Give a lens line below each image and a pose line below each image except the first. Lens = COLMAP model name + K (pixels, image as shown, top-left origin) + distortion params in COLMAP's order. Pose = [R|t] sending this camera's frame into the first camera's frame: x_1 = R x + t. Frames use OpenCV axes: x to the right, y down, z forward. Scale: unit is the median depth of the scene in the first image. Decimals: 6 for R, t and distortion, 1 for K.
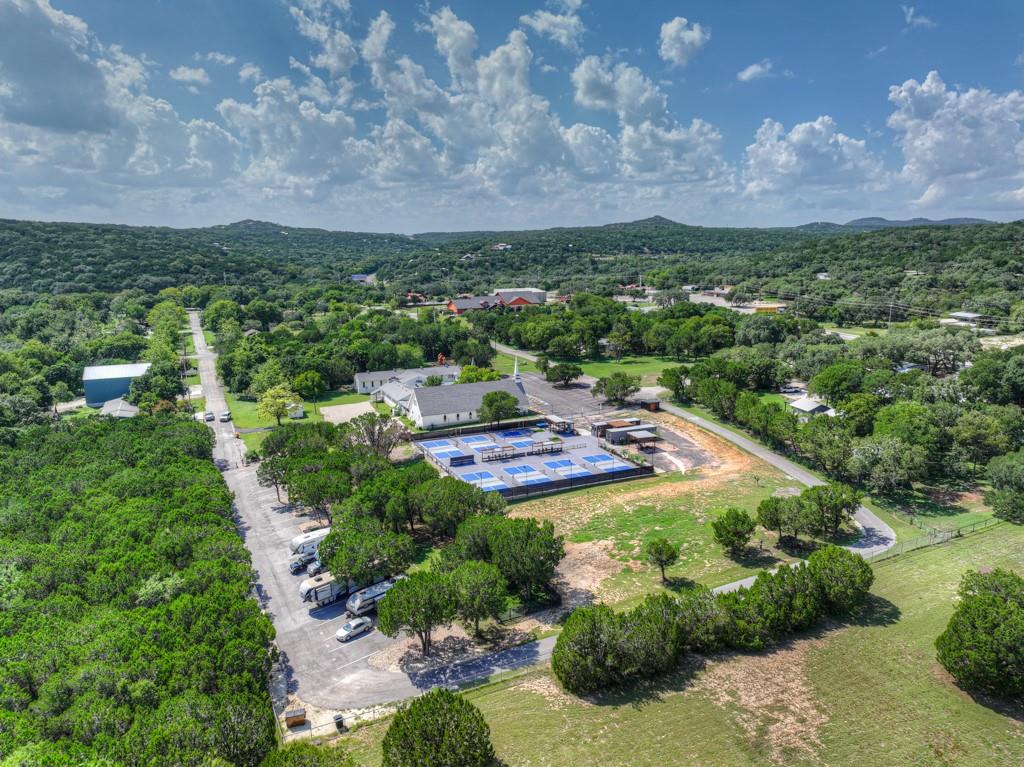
lens RADIAL K [[715.7, 0, 514.1], [0, 715.7, 383.5], [0, 0, 1]] dist [-0.007357, 0.019191]
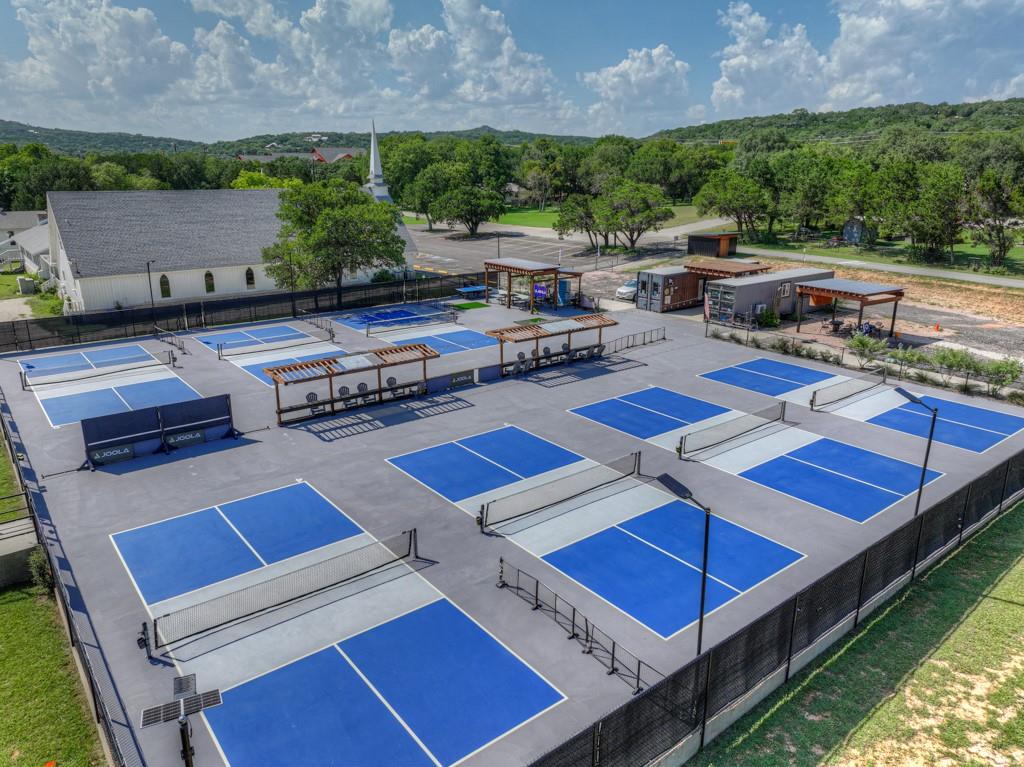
lens RADIAL K [[715.7, 0, 507.9], [0, 715.7, 380.8], [0, 0, 1]] dist [-0.007357, 0.019191]
pose [[0.972326, -0.061195, 0.225473, -0.021068], [0.039470, 0.994241, 0.099637, 0.062868], [-0.230272, -0.087980, 0.969141, 0.628917]]
